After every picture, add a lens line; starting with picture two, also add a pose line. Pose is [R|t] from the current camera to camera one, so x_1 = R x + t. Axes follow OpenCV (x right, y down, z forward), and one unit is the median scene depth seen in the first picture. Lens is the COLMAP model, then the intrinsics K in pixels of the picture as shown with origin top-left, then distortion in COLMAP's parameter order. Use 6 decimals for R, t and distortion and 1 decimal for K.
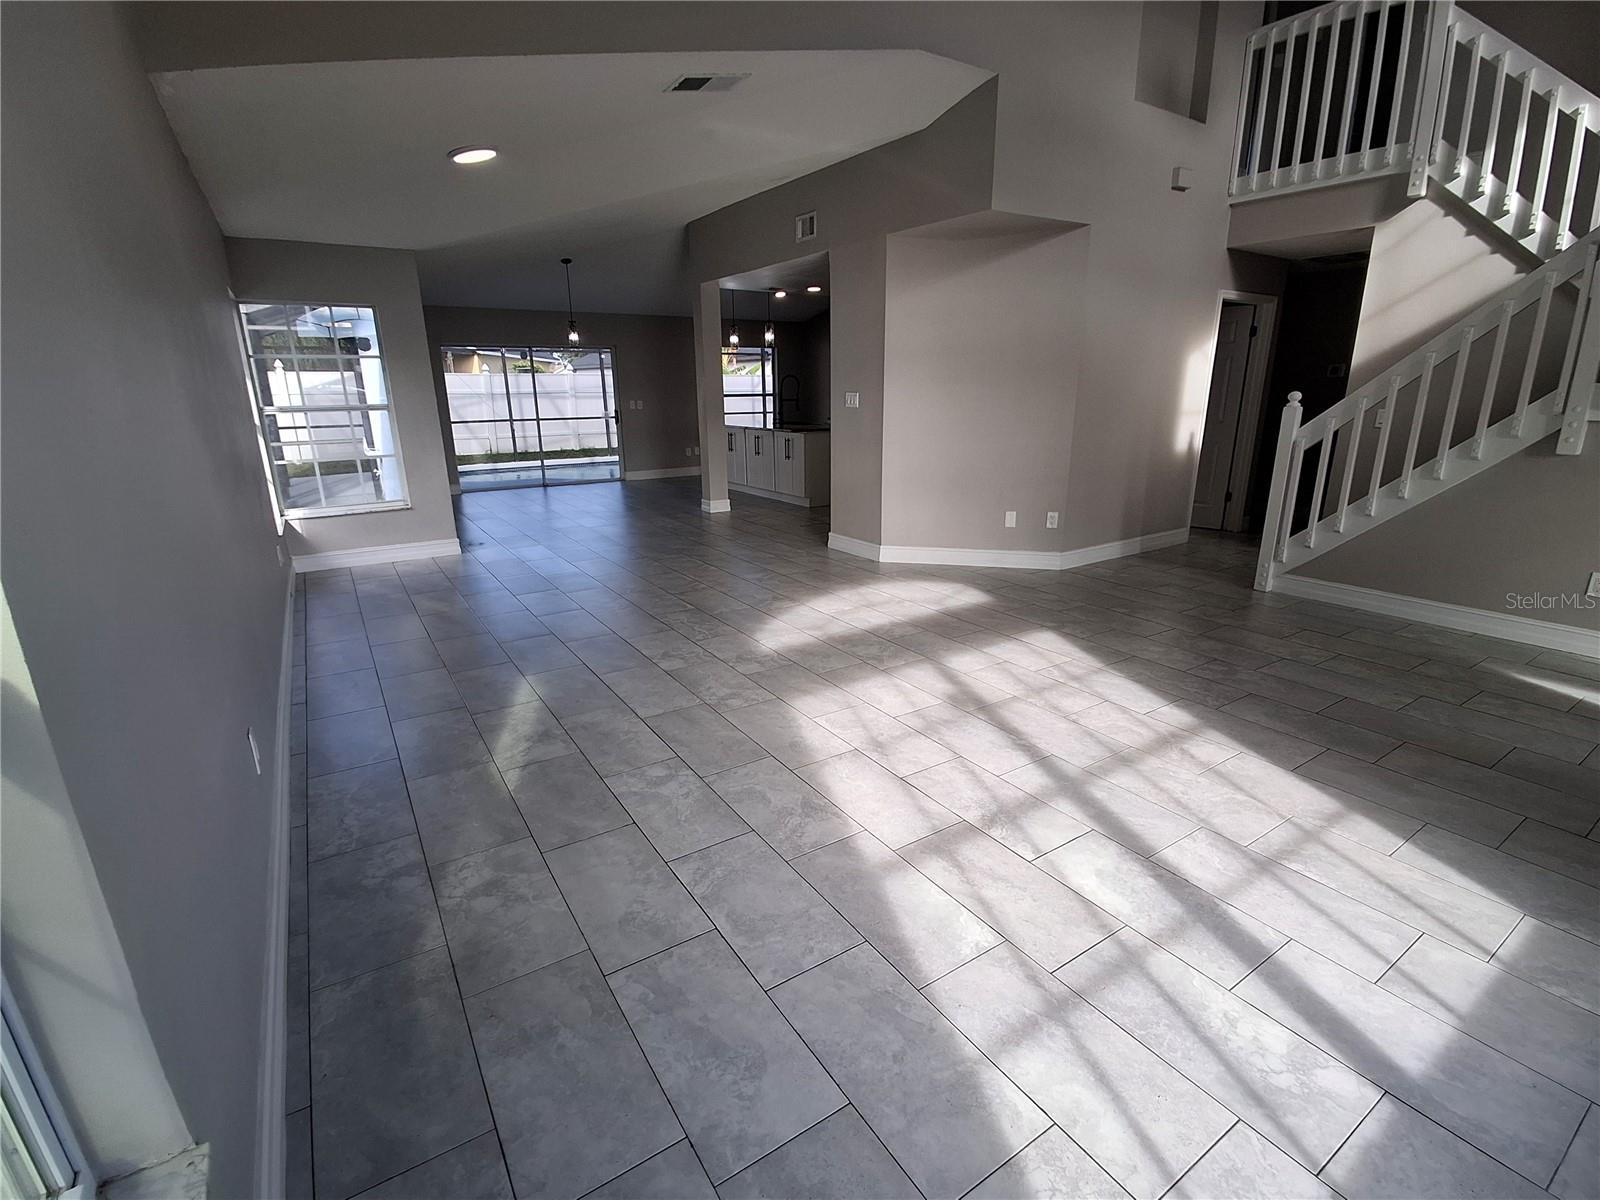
lens RADIAL K [[736.1, 0, 805.8], [0, 736.1, 605.0], [0, 0, 1]] dist [0.003054, -0.015225]
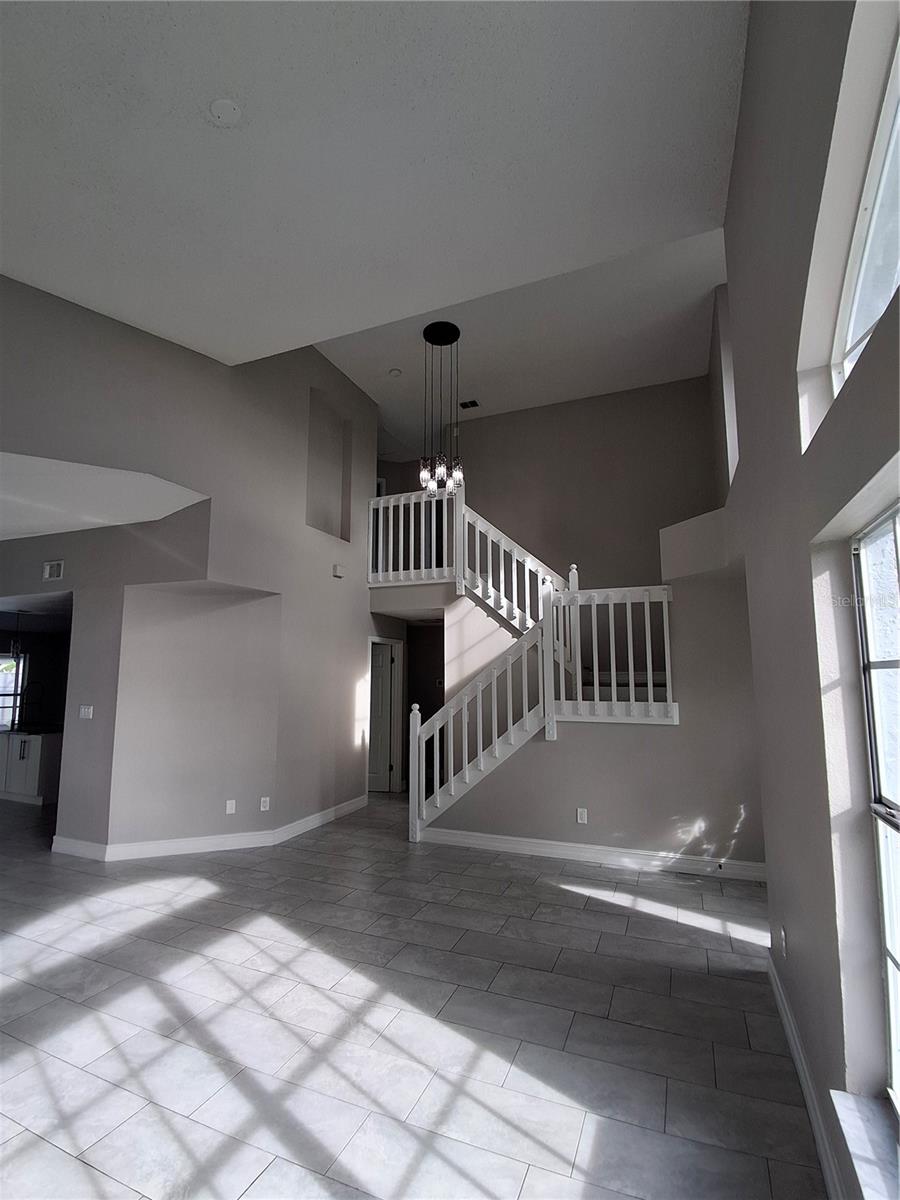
lens RADIAL K [[534.0, 0, 452.7], [0, 534.0, 595.6], [0, 0, 1]] dist [-0.000441, -0.012390]
pose [[0.832620, 0.076421, 0.548548, 0.088387], [0.148765, 0.923178, -0.354417, -0.086485], [-0.533492, 0.376699, 0.757287, 0.006072]]
